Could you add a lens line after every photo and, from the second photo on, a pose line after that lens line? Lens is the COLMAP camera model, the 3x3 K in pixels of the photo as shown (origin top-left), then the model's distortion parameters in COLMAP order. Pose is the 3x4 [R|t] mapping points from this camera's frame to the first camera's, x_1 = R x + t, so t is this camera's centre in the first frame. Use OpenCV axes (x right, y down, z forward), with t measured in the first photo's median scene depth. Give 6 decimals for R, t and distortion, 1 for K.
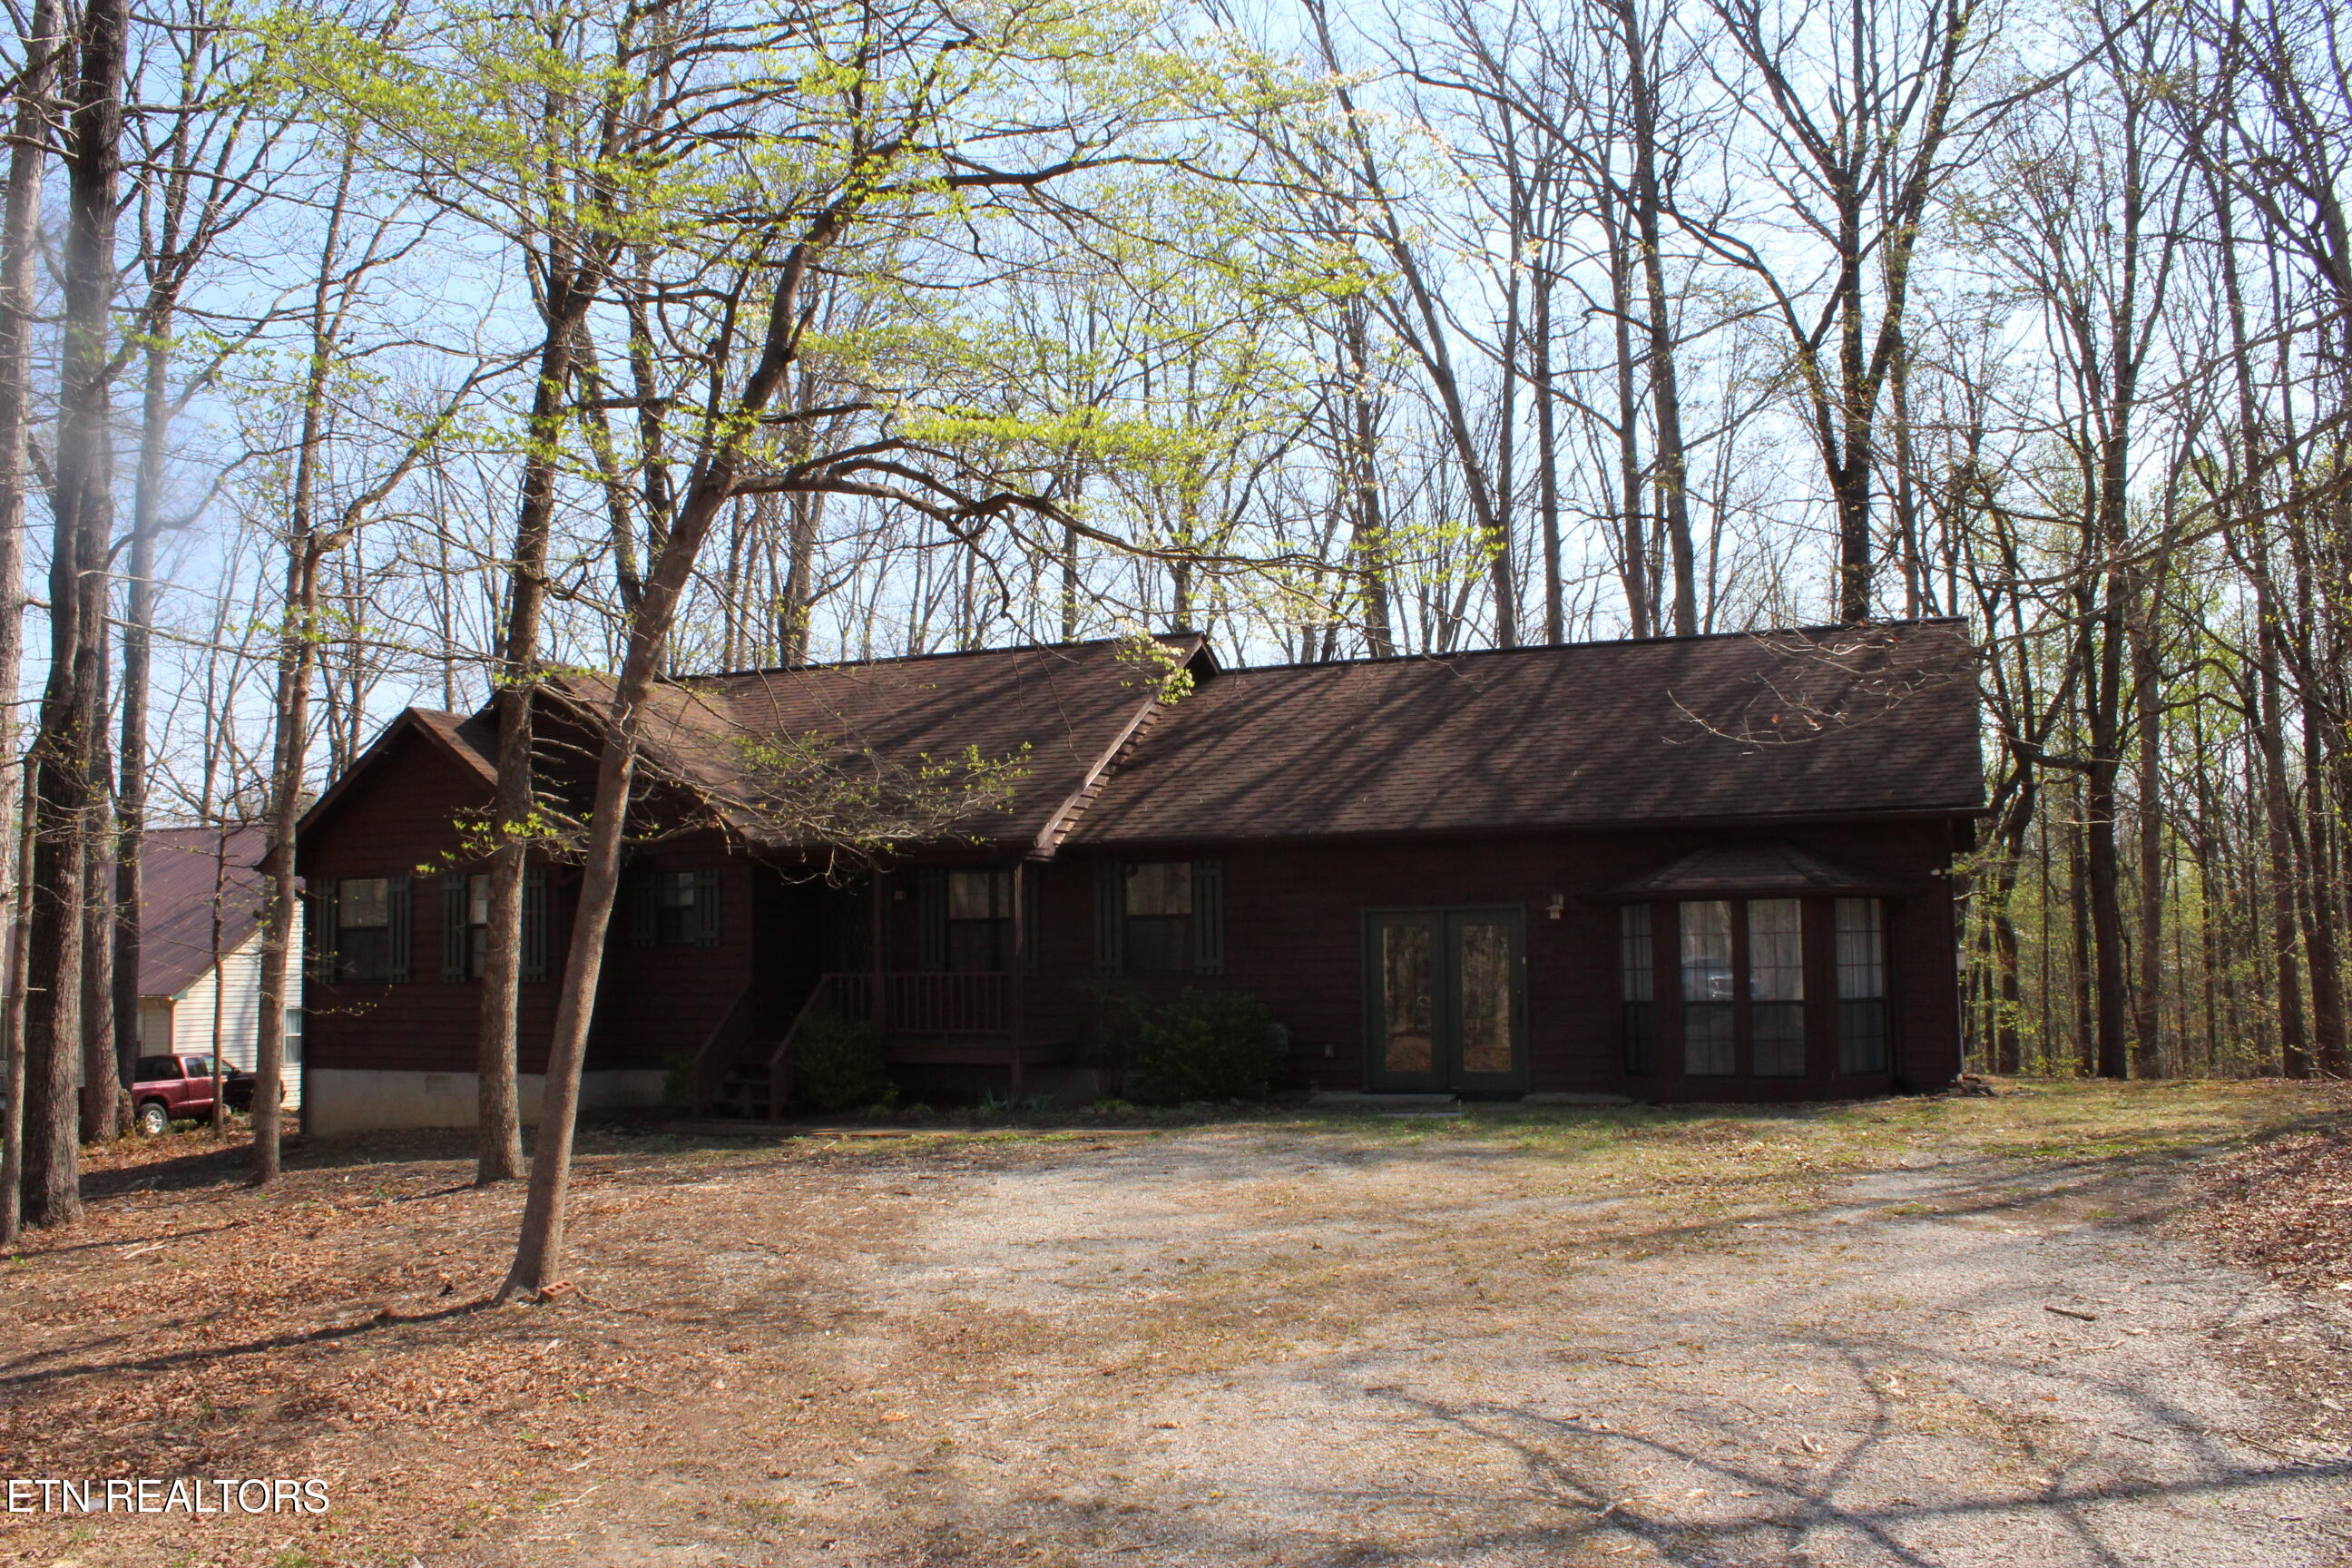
lens RADIAL K [[1971.2, 0, 1150.9], [0, 1971.2, 795.3], [0, 0, 1]] dist [-0.161385, 0.153971]
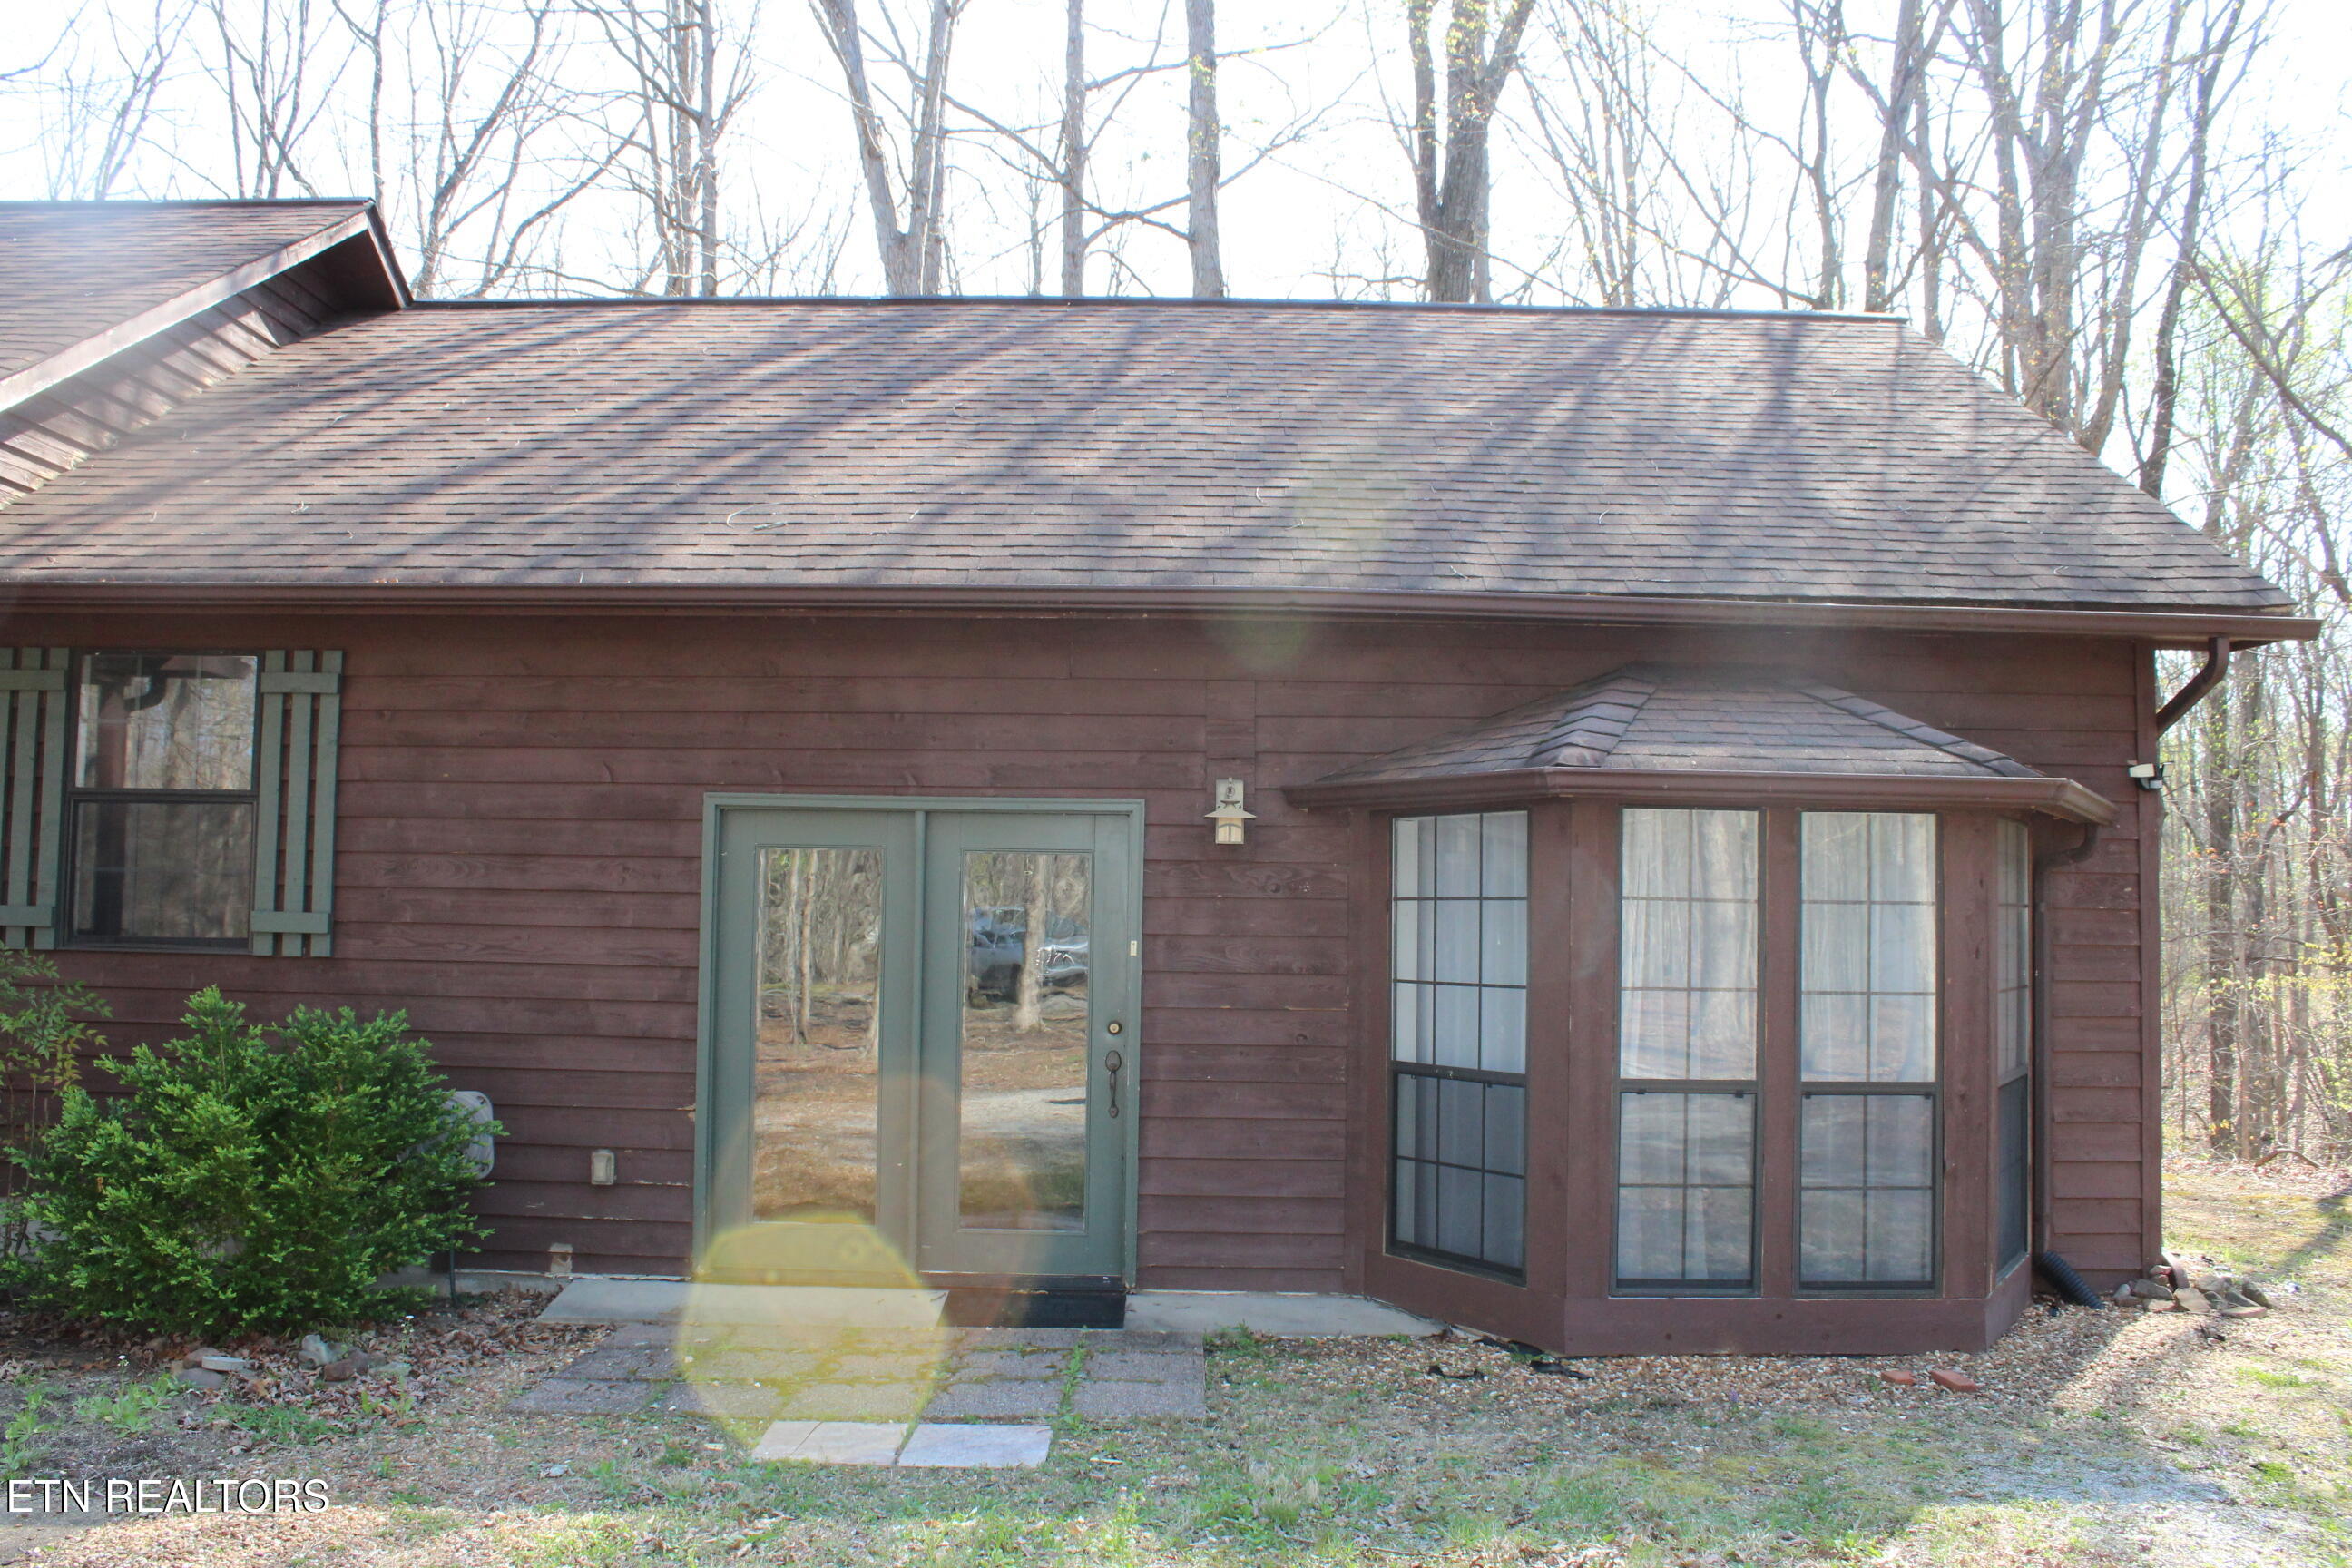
lens RADIAL K [[1971.2, 0, 1150.9], [0, 1971.2, 795.3], [0, 0, 1]] dist [-0.161385, 0.153971]
pose [[0.930497, 0.052152, 0.362568, 0.050901], [-0.060011, 0.998143, 0.010440, 0.049602], [-0.361350, -0.031473, 0.931899, 0.632476]]
